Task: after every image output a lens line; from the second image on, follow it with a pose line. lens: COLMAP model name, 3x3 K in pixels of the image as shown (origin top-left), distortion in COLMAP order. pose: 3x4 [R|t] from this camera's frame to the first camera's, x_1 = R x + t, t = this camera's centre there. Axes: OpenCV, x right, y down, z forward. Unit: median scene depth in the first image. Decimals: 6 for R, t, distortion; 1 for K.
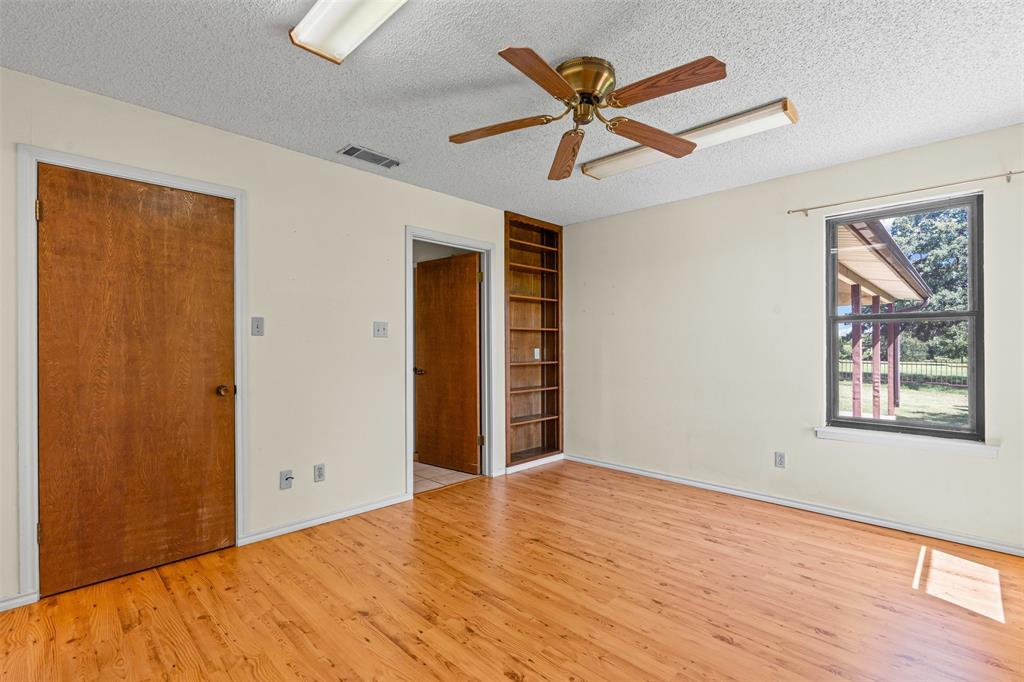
lens RADIAL K [[469.5, 0, 512.8], [0, 469.5, 342.6], [0, 0, 1]] dist [-0.003396, 0.001154]
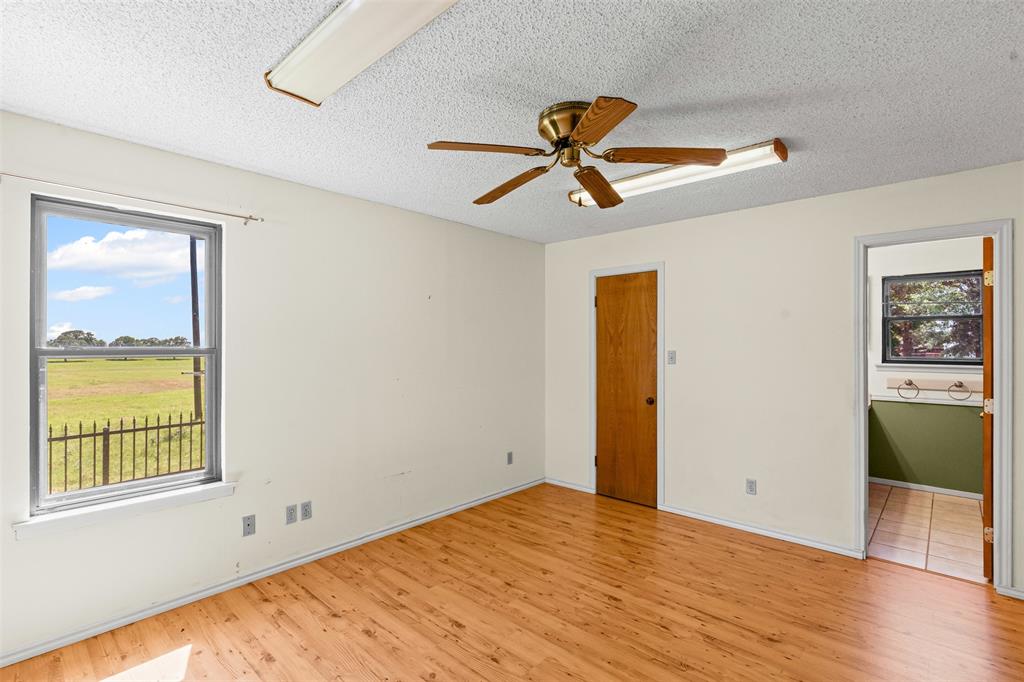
lens RADIAL K [[469.5, 0, 512.6], [0, 469.5, 346.6], [0, 0, 1]] dist [-0.003396, 0.001154]
pose [[-0.999533, -0.000390, -0.030541, 0.337579], [-0.000285, 0.999994, -0.003420, -0.102359], [0.030542, -0.003409, -0.999528, 2.207946]]
